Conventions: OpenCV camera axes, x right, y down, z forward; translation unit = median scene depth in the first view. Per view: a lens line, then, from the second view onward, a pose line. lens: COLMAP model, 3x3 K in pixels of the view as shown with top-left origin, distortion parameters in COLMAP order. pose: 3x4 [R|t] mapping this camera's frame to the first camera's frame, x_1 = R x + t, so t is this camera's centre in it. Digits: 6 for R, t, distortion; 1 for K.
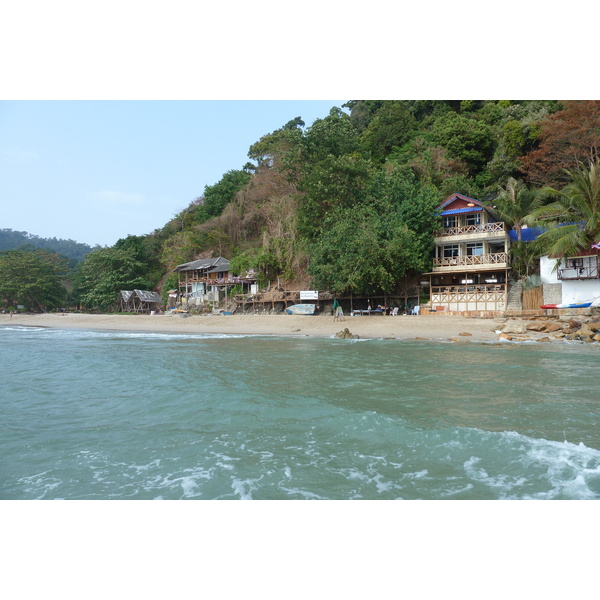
lens RADIAL K [[480.4, 0, 299.9], [0, 480.4, 301.2], [0, 0, 1]] dist [0.001878, 0.001062]
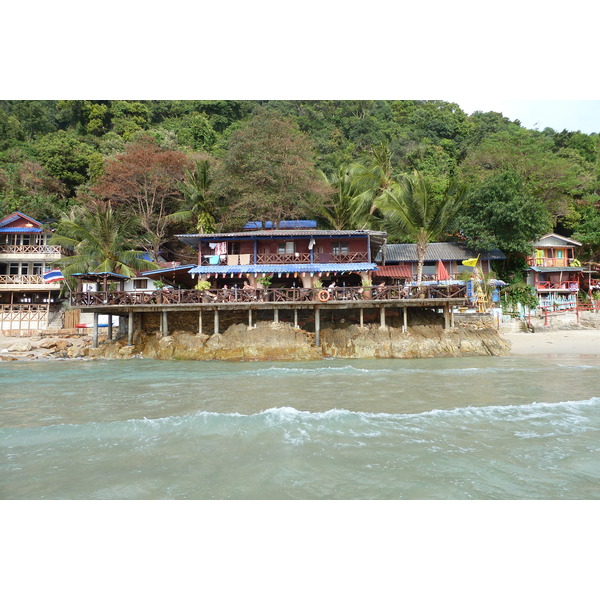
lens RADIAL K [[480.4, 0, 299.9], [0, 480.4, 299.9], [0, 0, 1]] dist [0.001878, 0.001062]
pose [[0.790648, 0.039855, 0.610973, 0.188901], [-0.014638, 0.998824, -0.046213, -0.003795], [-0.612096, 0.027595, 0.790301, -0.150394]]
